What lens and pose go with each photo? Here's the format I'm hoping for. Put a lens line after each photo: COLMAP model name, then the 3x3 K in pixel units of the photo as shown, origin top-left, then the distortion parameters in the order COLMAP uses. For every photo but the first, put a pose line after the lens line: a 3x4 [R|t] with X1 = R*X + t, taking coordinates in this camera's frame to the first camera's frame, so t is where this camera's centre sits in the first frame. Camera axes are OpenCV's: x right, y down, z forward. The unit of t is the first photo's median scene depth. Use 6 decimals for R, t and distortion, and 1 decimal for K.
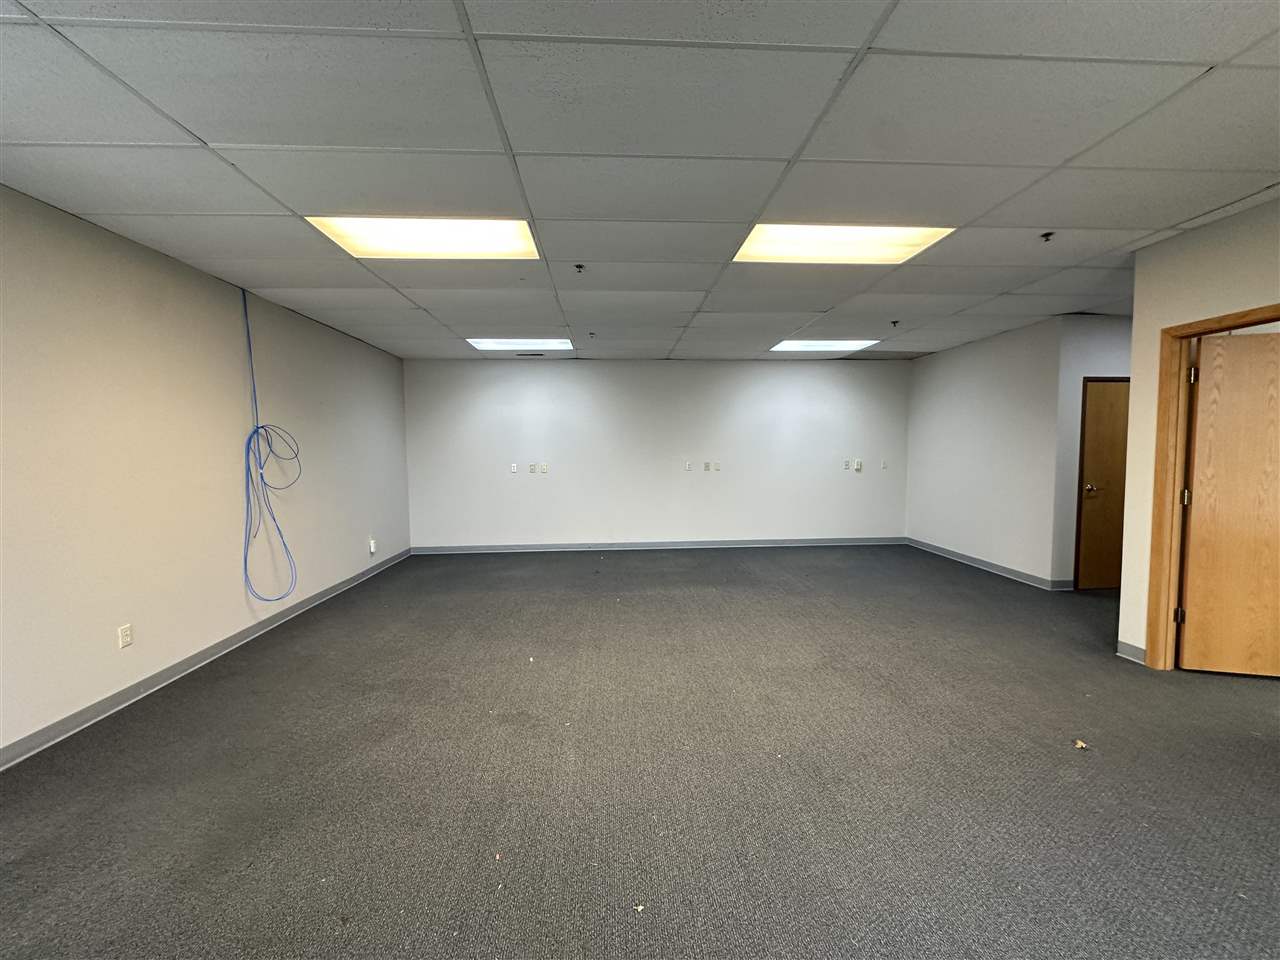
lens RADIAL K [[515.0, 0, 643.9], [0, 515.0, 483.7], [0, 0, 1]] dist [0.000930, 0.001028]
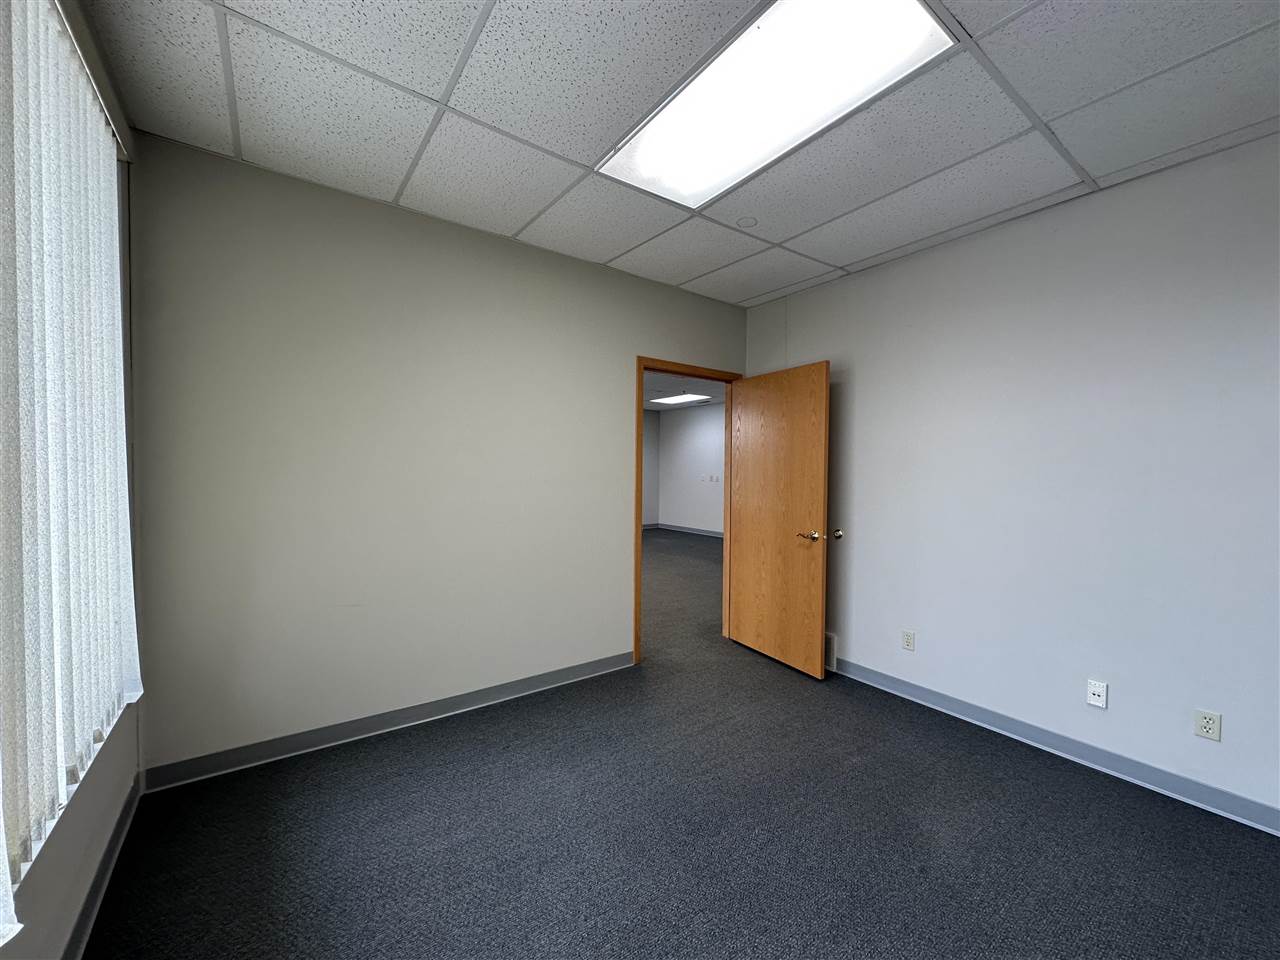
lens RADIAL K [[515.0, 0, 642.3], [0, 515.0, 482.8], [0, 0, 1]] dist [0.000930, 0.001028]
pose [[0.536621, 0.036386, -0.843038, 1.570185], [-0.067637, 0.997710, 0.000009, -0.005847], [0.841108, 0.057016, 0.537853, 0.073640]]
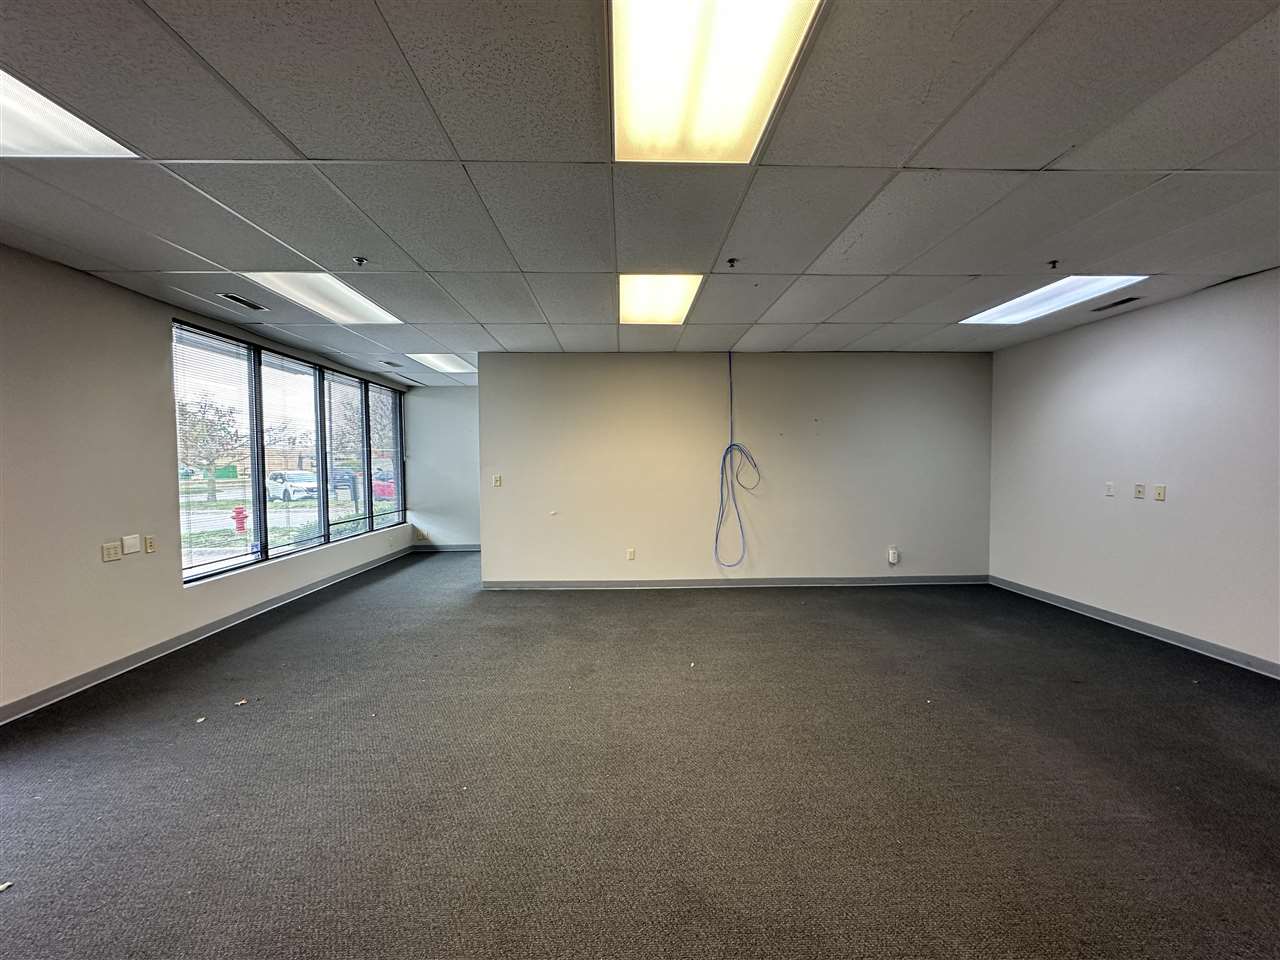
lens RADIAL K [[515.0, 0, 643.3], [0, 515.0, 479.9], [0, 0, 1]] dist [0.000930, 0.001028]
pose [[-0.036907, 0.045652, -0.998275, 0.677092], [-0.061148, 0.996981, 0.047853, -0.061986], [0.997446, 0.062809, -0.034004, 0.769027]]
